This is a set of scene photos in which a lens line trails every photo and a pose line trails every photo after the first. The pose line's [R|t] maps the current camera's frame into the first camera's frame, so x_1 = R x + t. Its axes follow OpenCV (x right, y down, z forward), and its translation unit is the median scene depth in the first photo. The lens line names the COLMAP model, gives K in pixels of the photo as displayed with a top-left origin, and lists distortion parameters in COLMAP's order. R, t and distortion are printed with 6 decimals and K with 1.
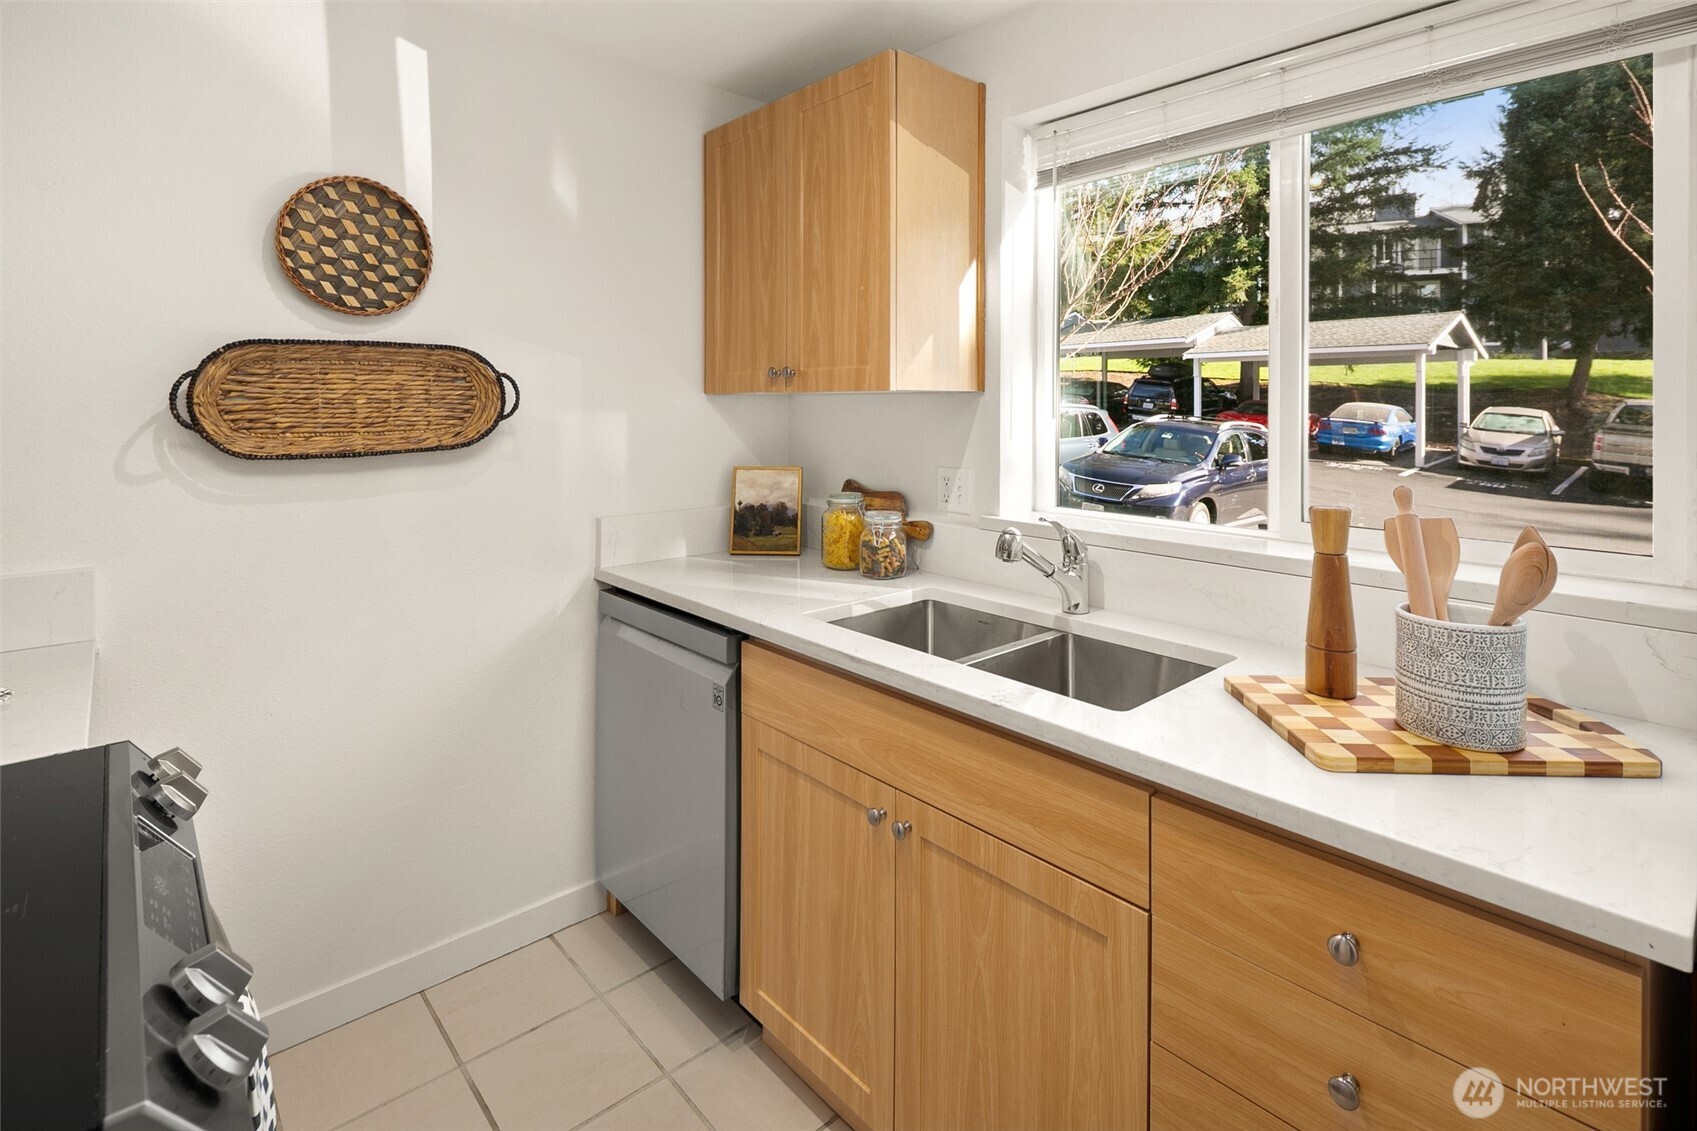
lens RADIAL K [[821.6, 0, 850.3], [0, 821.6, 407.9], [0, 0, 1]] dist [0.000103, -0.000551]
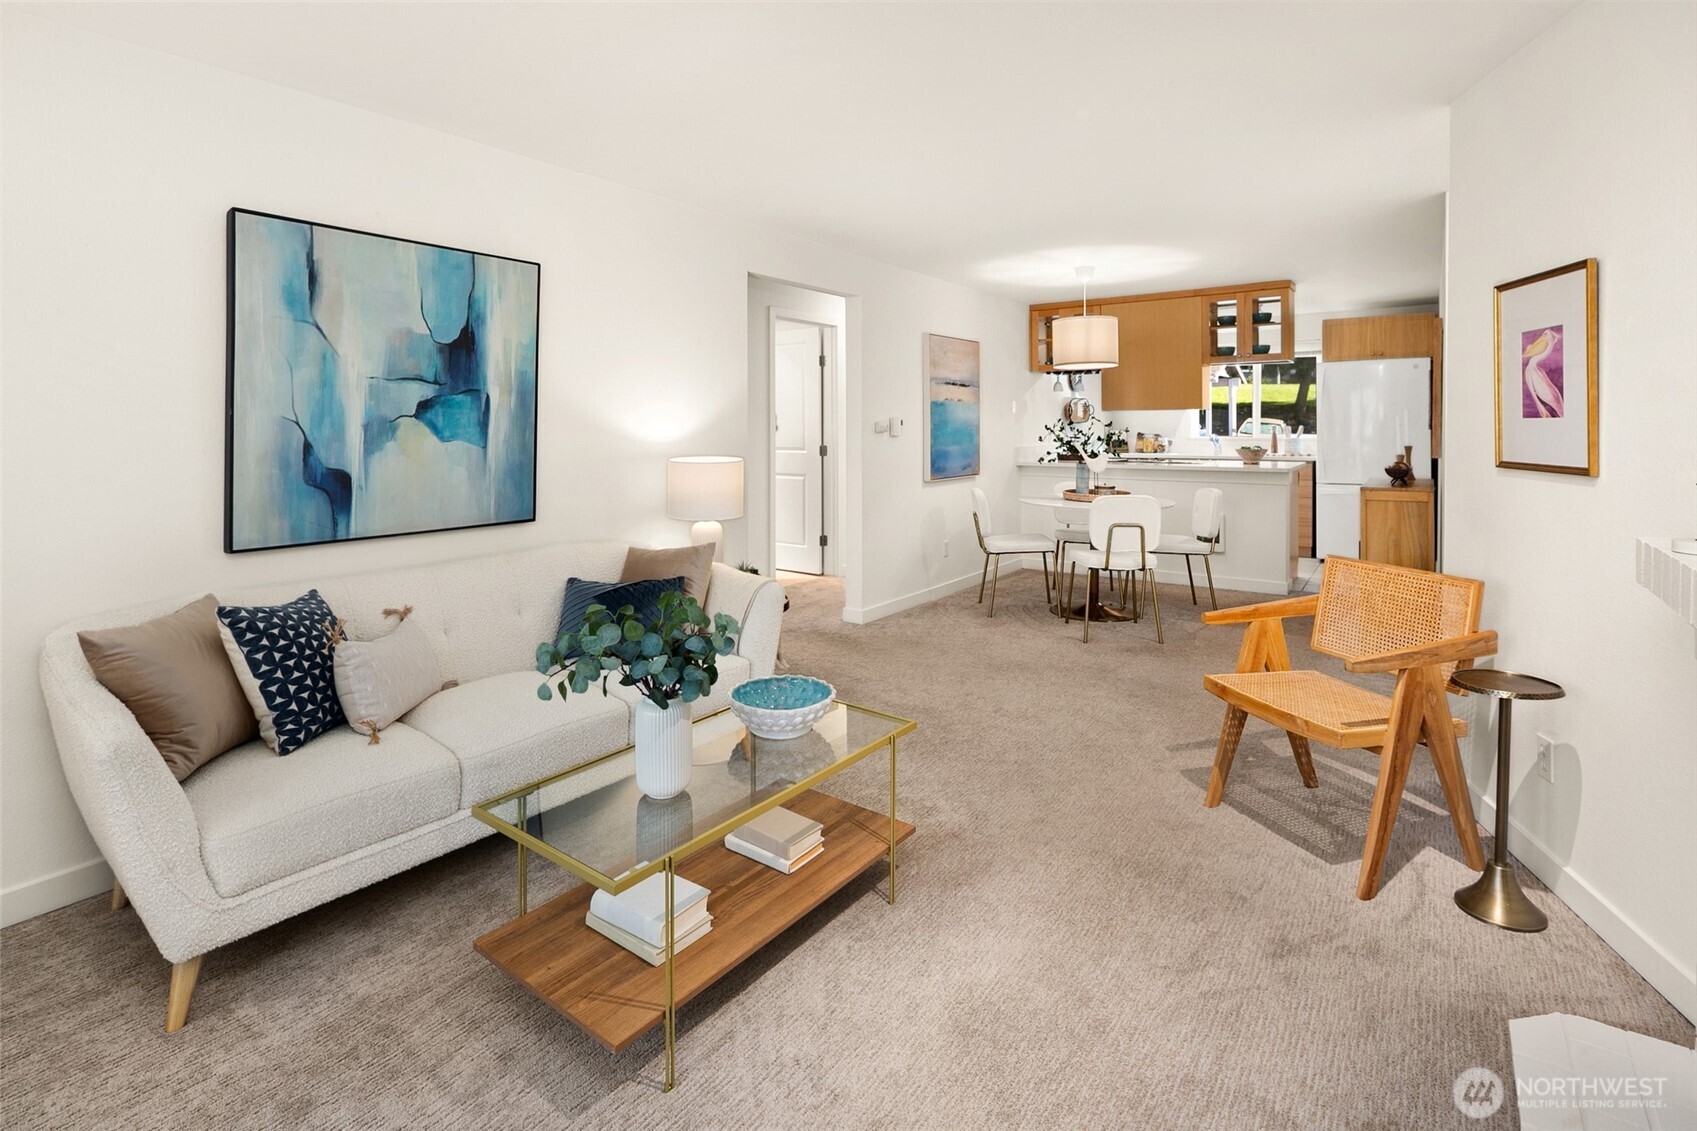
lens RADIAL K [[815.7, 0, 845.0], [0, 815.7, 435.3], [0, 0, 1]] dist [-0.000568, -0.000173]
pose [[0.976542, -0.011426, 0.215023, -2.414907], [0.009037, 0.999886, 0.012086, 0.050196], [-0.215137, -0.009859, 0.976534, -2.684108]]
